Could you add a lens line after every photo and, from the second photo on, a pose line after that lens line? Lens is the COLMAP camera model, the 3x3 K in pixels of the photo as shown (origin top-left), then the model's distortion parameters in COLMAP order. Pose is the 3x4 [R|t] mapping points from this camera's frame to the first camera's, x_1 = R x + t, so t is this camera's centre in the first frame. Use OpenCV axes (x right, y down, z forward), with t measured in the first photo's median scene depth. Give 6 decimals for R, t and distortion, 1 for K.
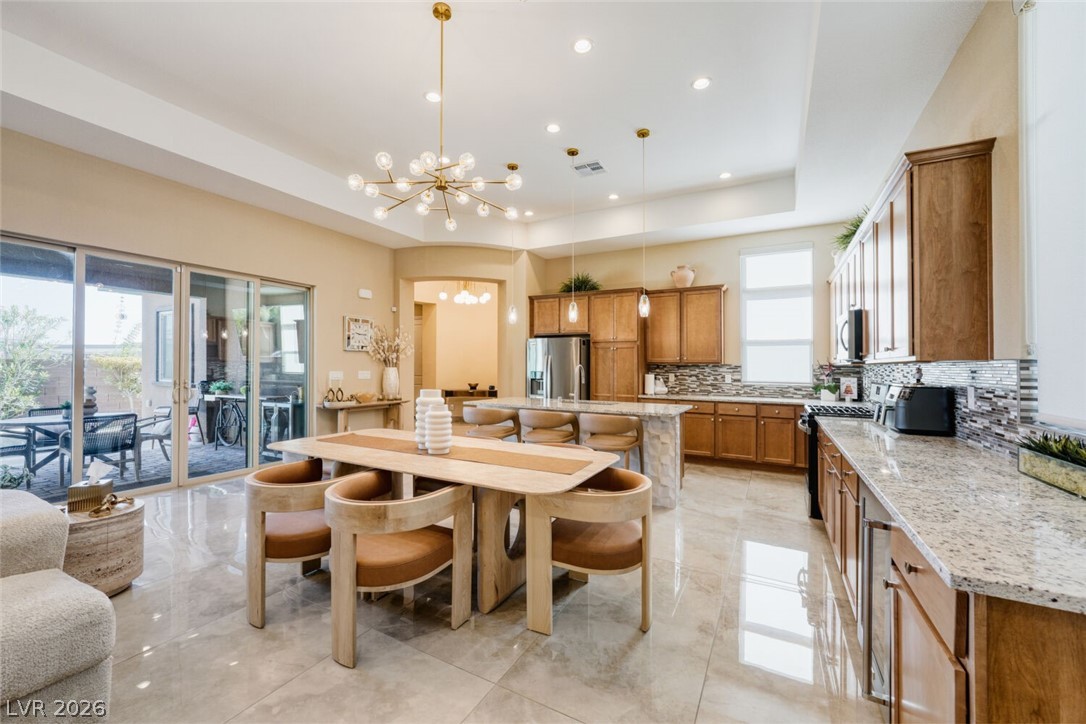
lens RADIAL K [[429.5, 0, 540.4], [0, 429.5, 356.2], [0, 0, 1]] dist [-0.019022, 0.005822]
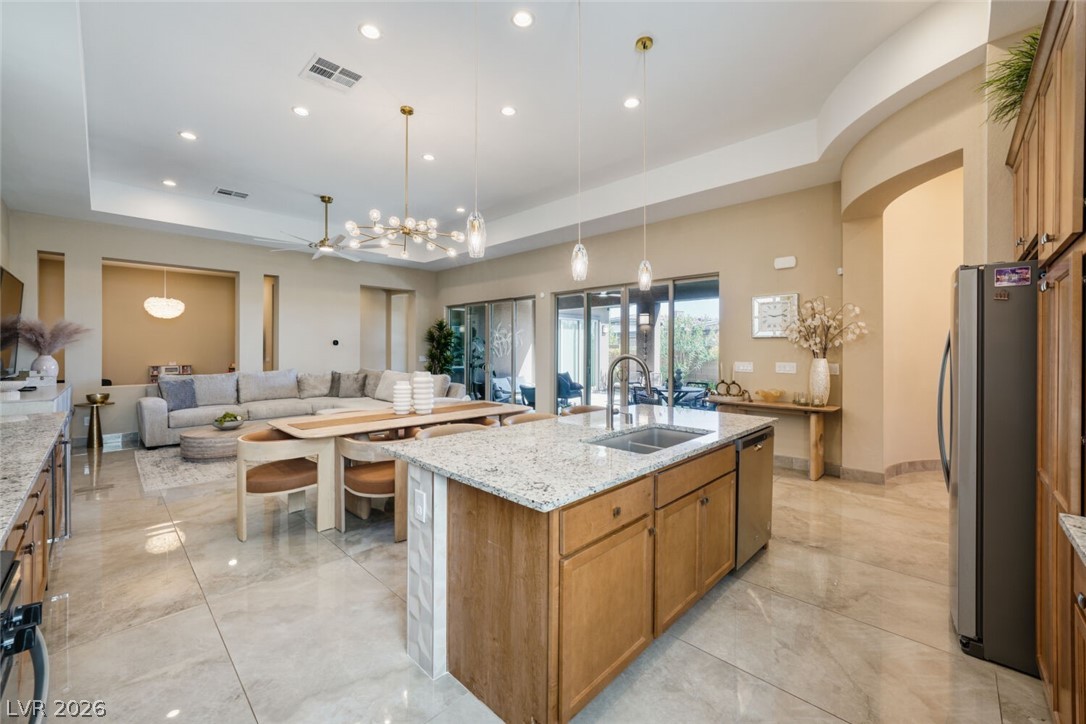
lens RADIAL K [[429.5, 0, 540.4], [0, 429.5, 356.2], [0, 0, 1]] dist [-0.019022, 0.005822]
pose [[-0.259648, 0.004195, -0.965694, 0.486360], [0.019466, 0.999810, -0.000891, 0.015966], [0.965507, -0.019030, -0.259680, 0.835184]]
